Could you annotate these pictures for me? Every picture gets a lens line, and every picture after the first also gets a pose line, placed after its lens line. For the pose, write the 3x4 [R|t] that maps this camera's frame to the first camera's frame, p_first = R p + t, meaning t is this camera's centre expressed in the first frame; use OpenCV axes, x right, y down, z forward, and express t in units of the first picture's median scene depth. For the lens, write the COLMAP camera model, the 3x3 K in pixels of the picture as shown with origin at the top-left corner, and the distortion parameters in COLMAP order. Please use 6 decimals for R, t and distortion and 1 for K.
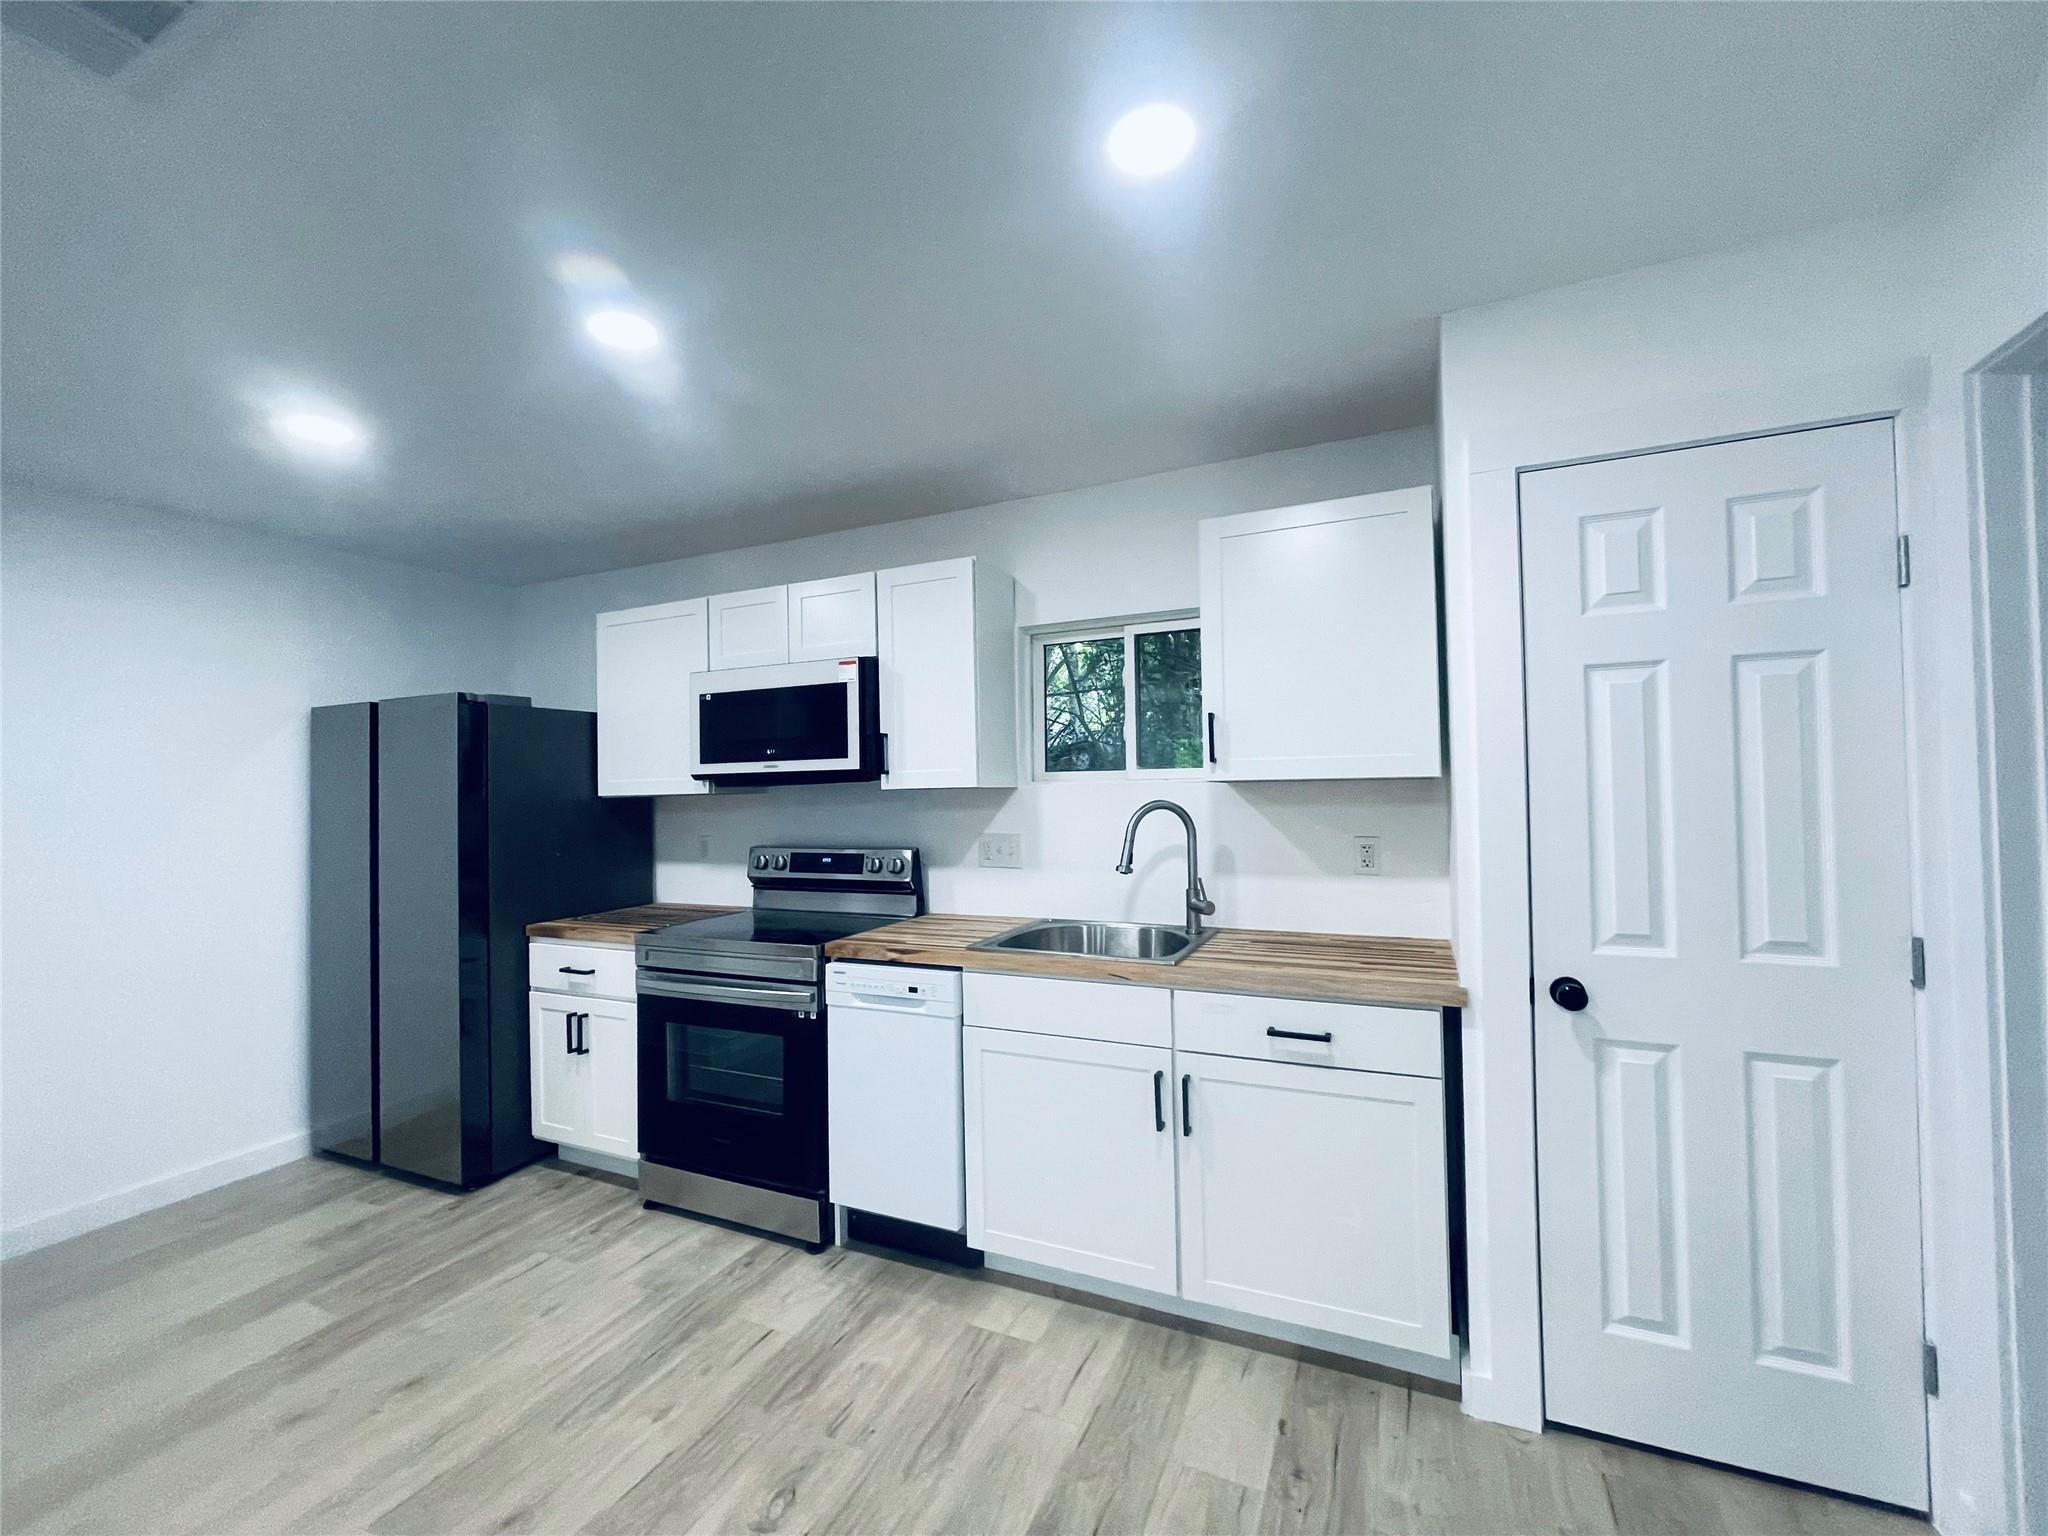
lens RADIAL K [[828.8, 0, 1024.0], [0, 828.8, 768.0], [0, 0, 1]] dist [-0.002221, 0.000174]
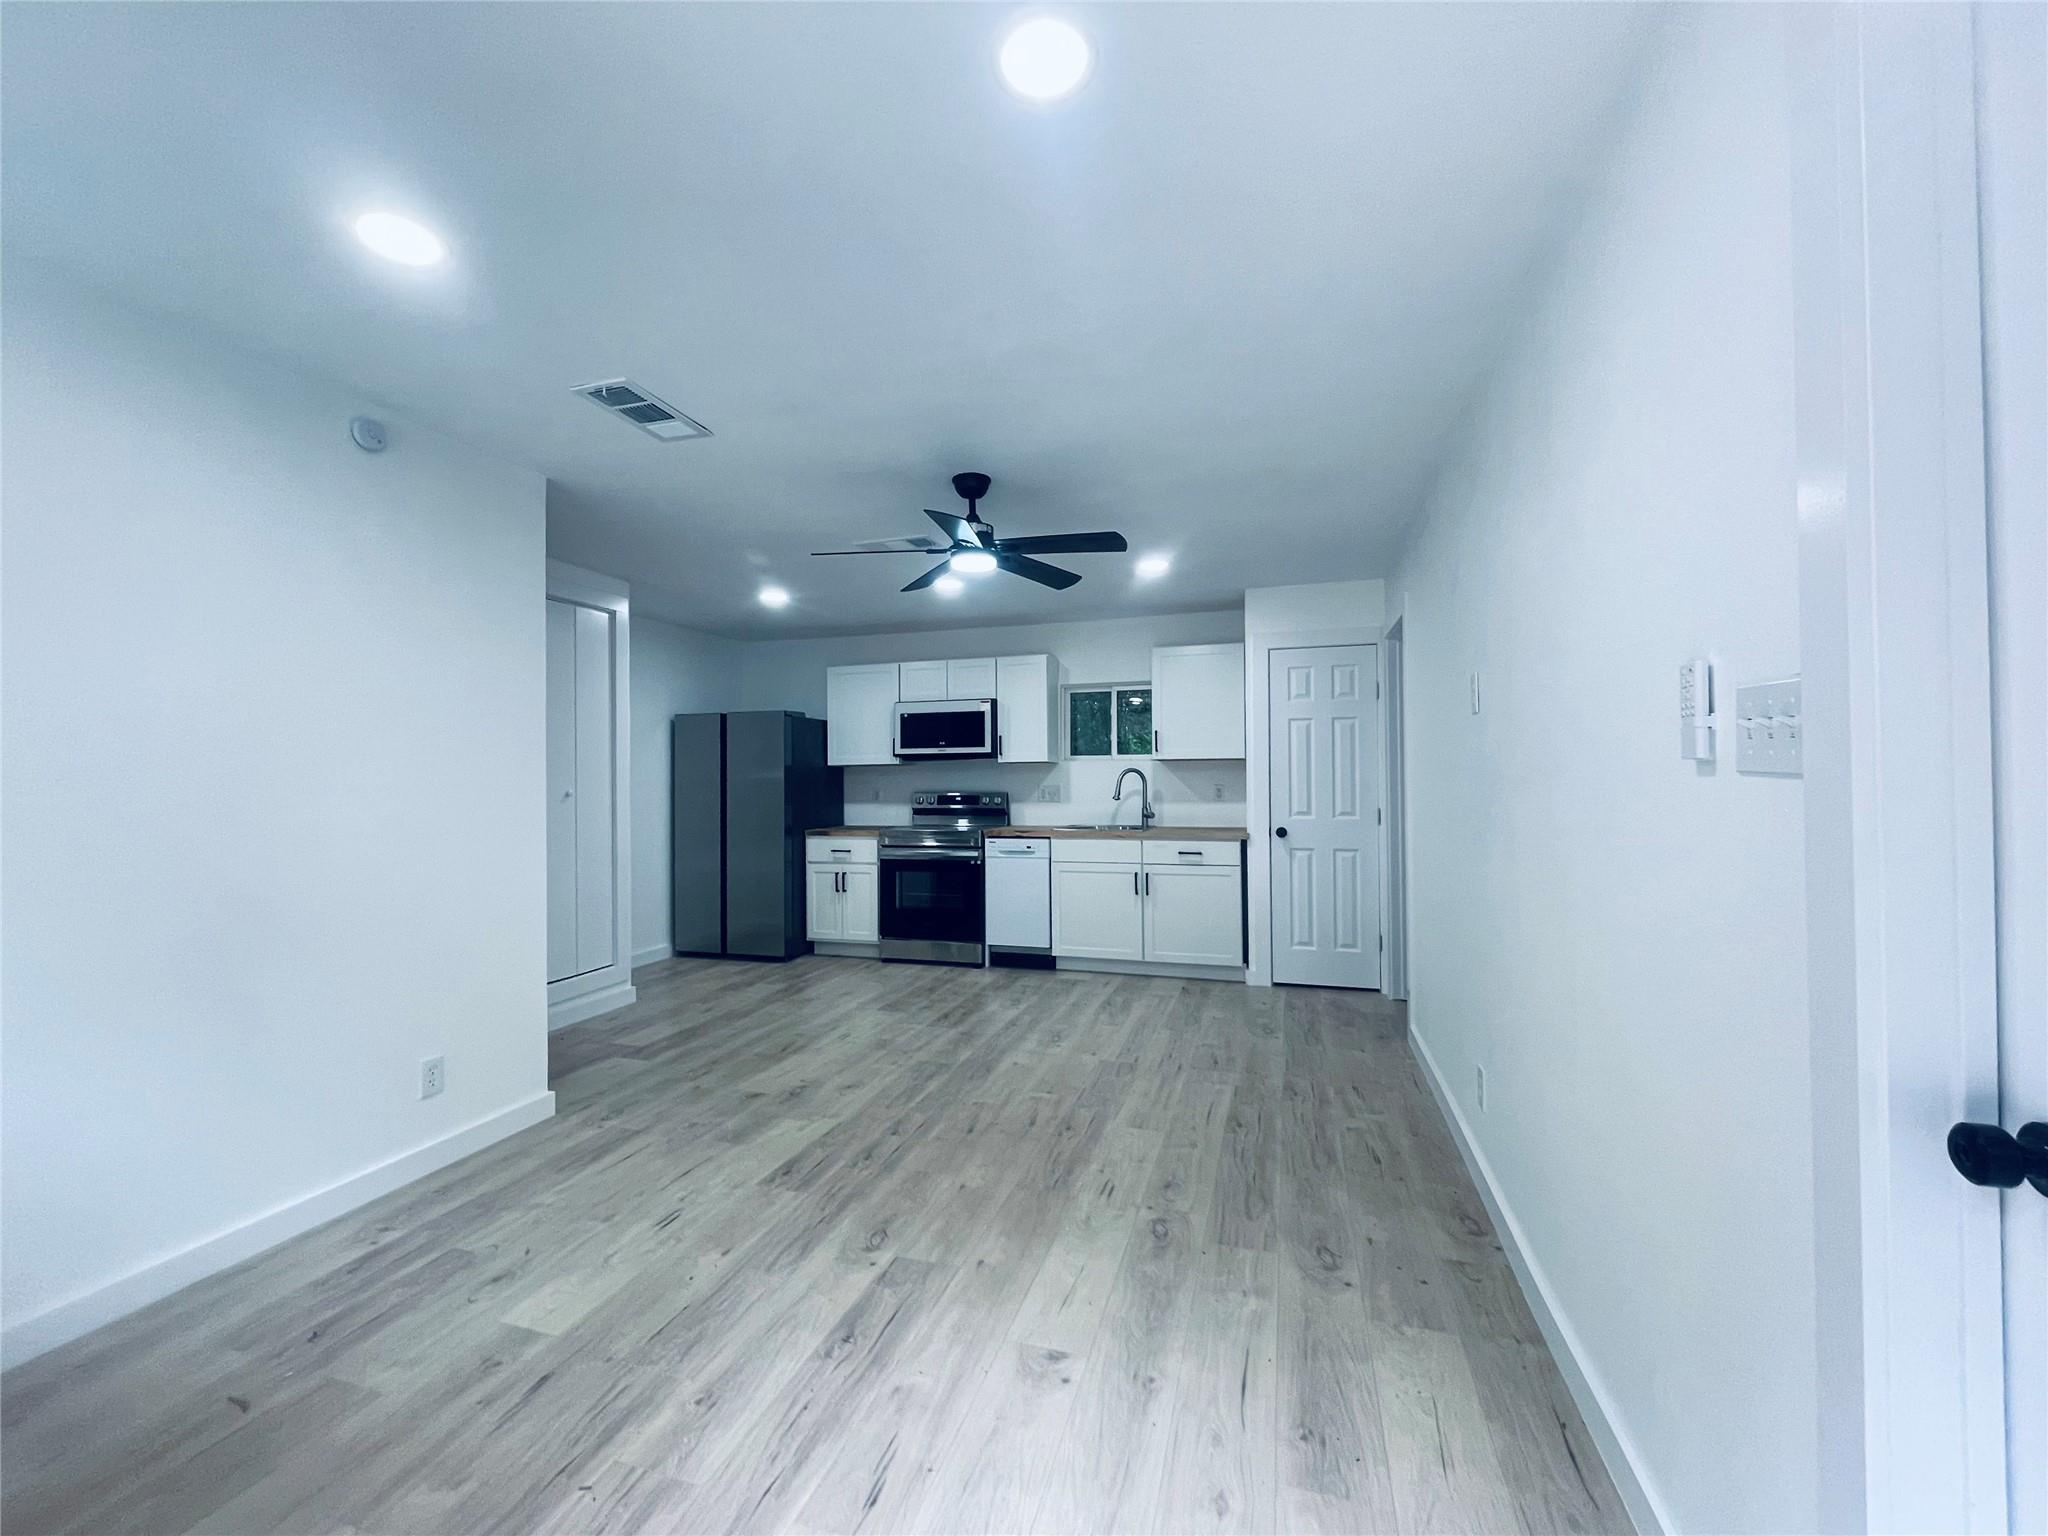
lens RADIAL K [[827.4, 0, 1020.3], [0, 827.4, 770.1], [0, 0, 1]] dist [-0.007255, 0.000119]
pose [[0.992909, 0.015074, 0.117918, -0.374739], [-0.015903, 0.999855, 0.006095, 0.033090], [-0.117809, -0.007927, 0.993005, -1.116877]]
